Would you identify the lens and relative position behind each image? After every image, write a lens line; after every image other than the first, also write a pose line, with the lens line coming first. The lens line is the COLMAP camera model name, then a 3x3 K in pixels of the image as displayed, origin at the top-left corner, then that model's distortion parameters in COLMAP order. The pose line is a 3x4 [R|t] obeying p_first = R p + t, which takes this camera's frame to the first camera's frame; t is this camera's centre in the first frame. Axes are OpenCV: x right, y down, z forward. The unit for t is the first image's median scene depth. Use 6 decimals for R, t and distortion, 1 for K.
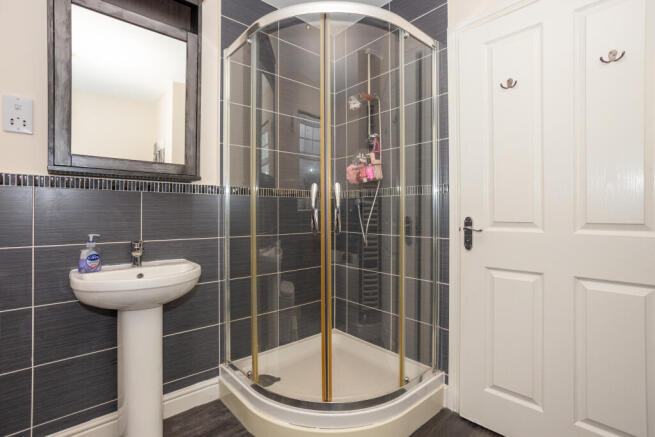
lens RADIAL K [[317.2, 0, 325.4], [0, 317.2, 213.1], [0, 0, 1]] dist [-0.032275, 0.010956]
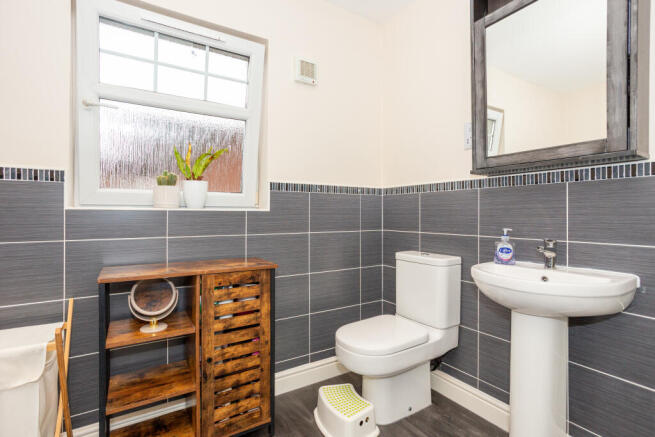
lens RADIAL K [[317.2, 0, 321.8], [0, 317.2, 217.5], [0, 0, 1]] dist [-0.032275, 0.010956]
pose [[-0.157092, 0.015228, -0.987467, 0.372347], [0.010013, 0.999854, 0.013826, 0.008409], [0.987533, -0.007715, -0.157221, 0.513103]]
